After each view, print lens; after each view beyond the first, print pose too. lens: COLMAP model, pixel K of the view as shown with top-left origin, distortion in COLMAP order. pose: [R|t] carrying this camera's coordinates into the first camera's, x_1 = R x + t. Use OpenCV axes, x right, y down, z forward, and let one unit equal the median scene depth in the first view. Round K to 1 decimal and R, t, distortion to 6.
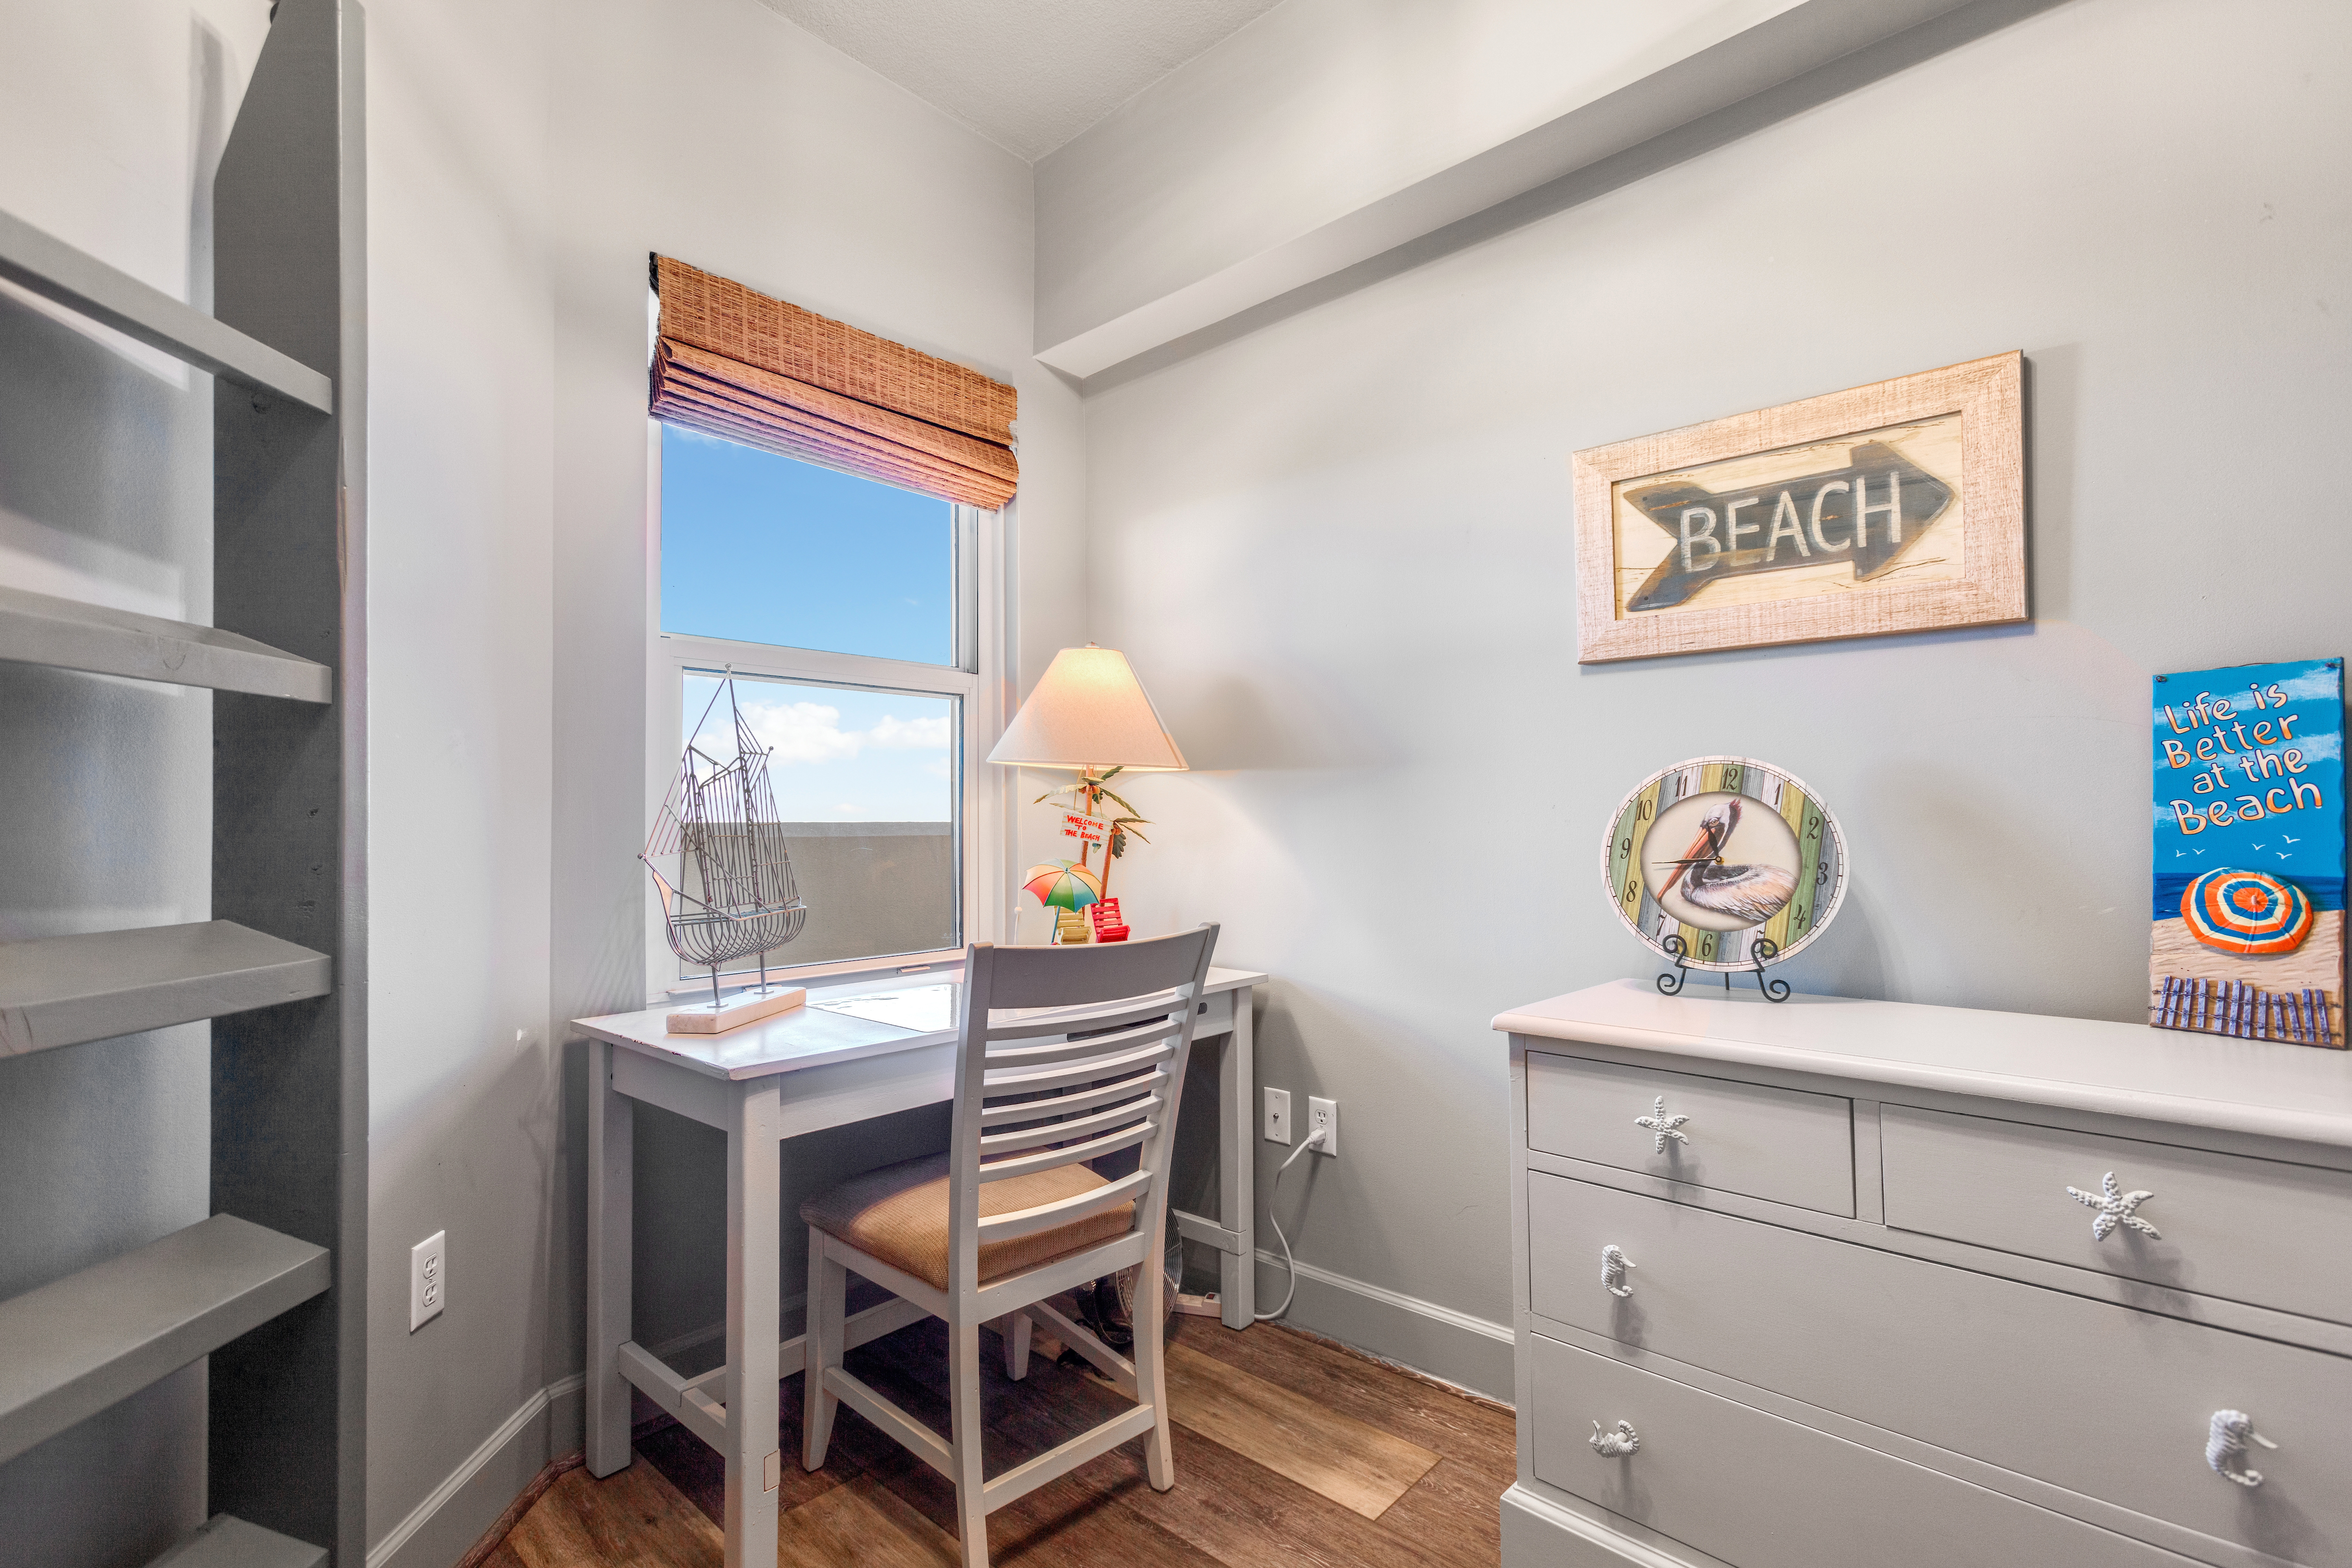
lens RADIAL K [[1060.1, 0, 1176.0], [0, 1060.1, 784.0], [0, 0, 1]] dist [-0.002080, 0.006035]
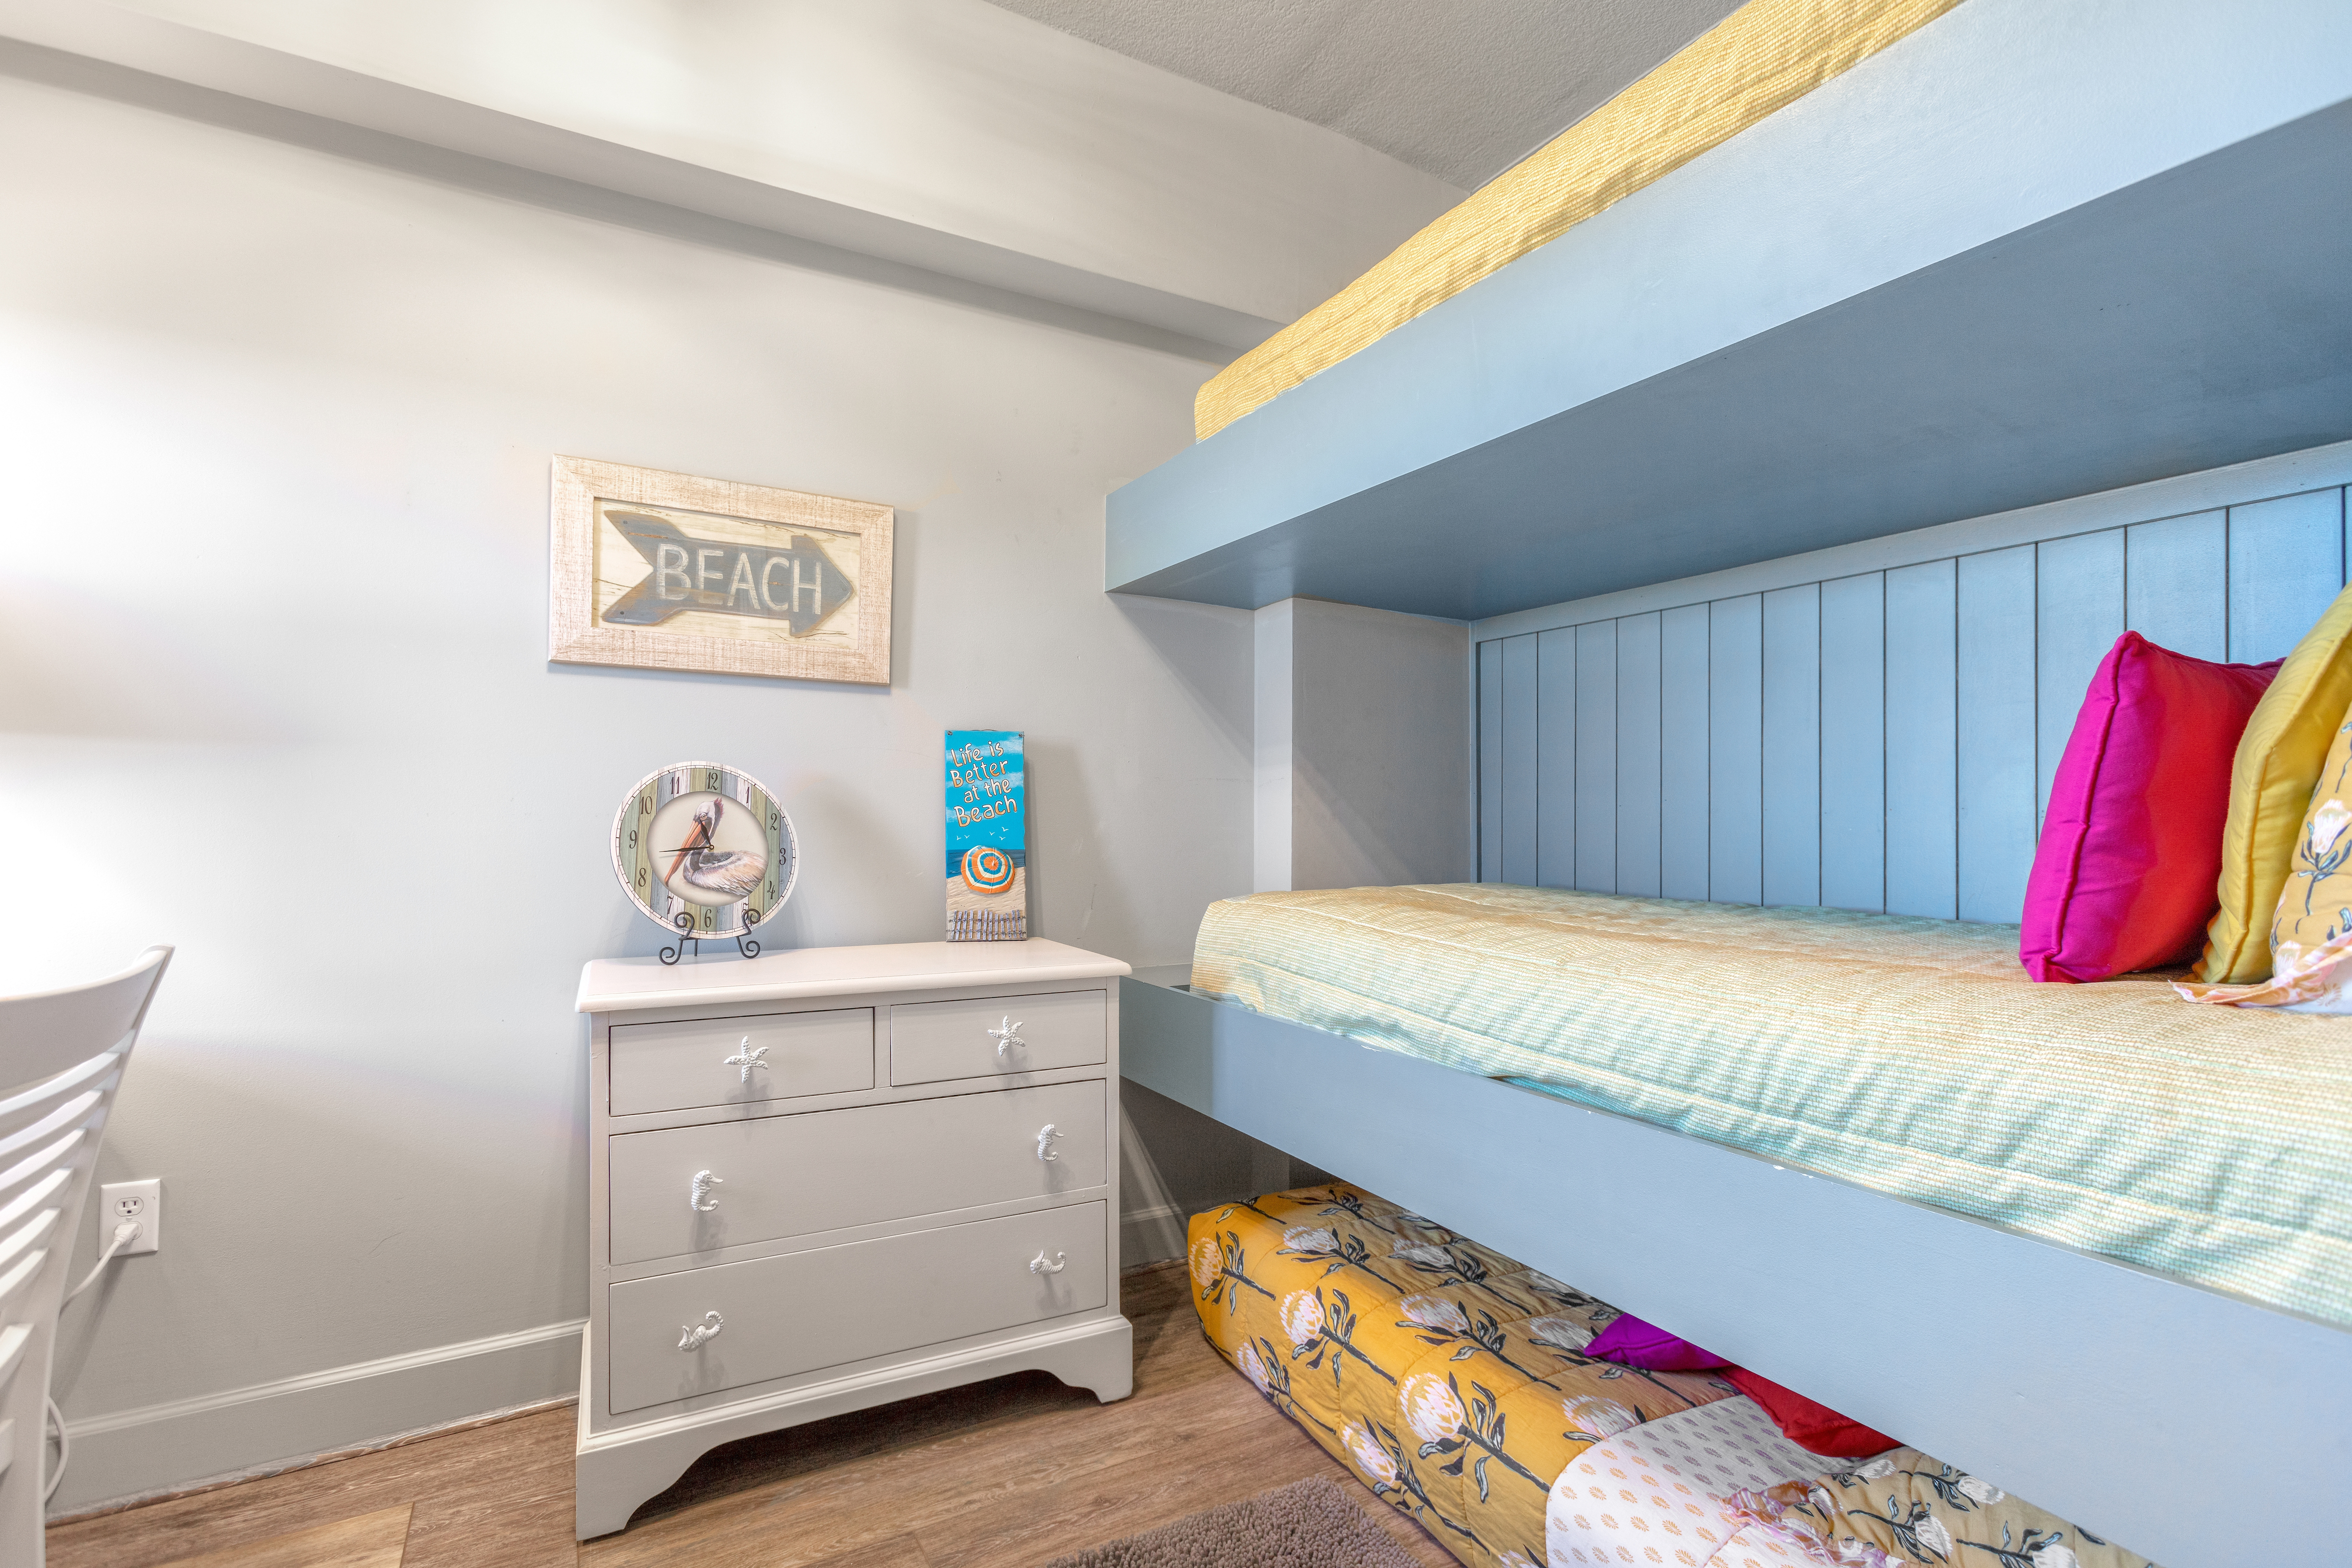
lens RADIAL K [[1060.1, 0, 1176.0], [0, 1060.1, 784.0], [0, 0, 1]] dist [-0.002080, 0.006035]
pose [[0.341673, 0.037858, 0.939056, -0.444521], [-0.043822, 0.998743, -0.024320, 0.004877], [-0.938797, -0.032842, 0.342903, 0.086847]]
